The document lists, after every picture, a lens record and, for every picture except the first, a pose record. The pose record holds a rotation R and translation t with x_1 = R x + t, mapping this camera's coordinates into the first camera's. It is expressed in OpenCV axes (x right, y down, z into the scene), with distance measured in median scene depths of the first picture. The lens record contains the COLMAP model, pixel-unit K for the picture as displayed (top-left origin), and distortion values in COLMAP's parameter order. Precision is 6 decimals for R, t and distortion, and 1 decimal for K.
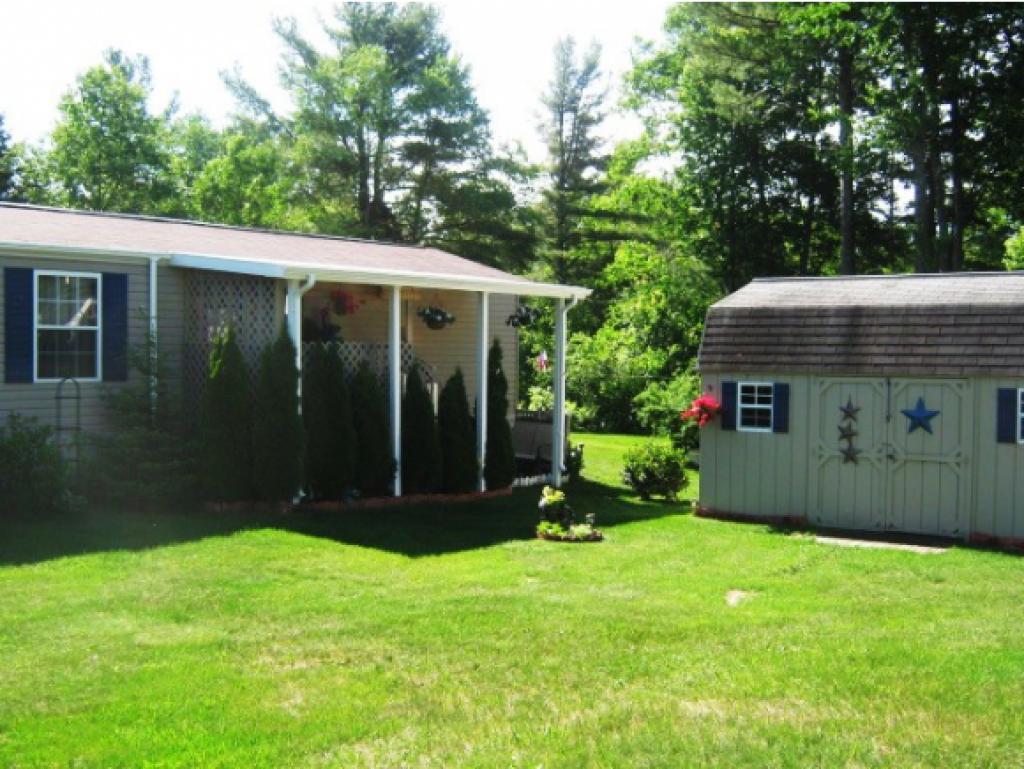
lens RADIAL K [[1142.1, 0, 513.1], [0, 1142.1, 398.2], [0, 0, 1]] dist [-0.097803, 0.015210]
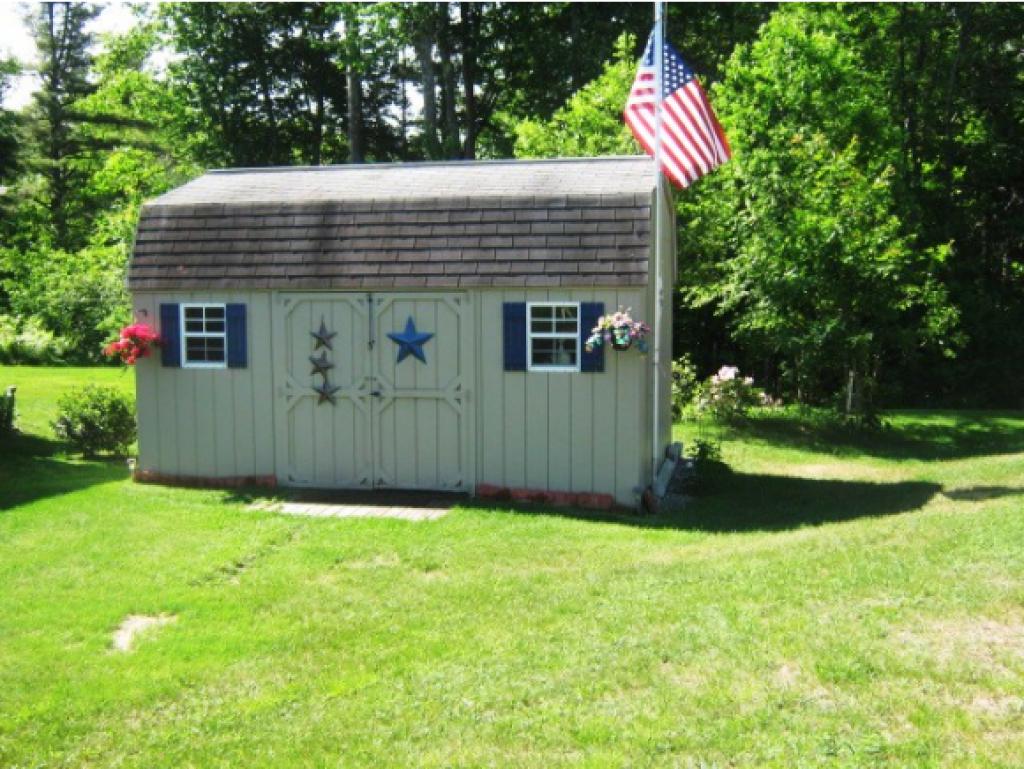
lens RADIAL K [[1142.1, 0, 513.1], [0, 1142.1, 398.2], [0, 0, 1]] dist [-0.097803, 0.015210]
pose [[0.919721, -0.056449, 0.388492, 0.105925], [0.028600, 0.996613, 0.077104, -0.003023], [-0.391529, -0.059803, 0.918221, 0.219890]]
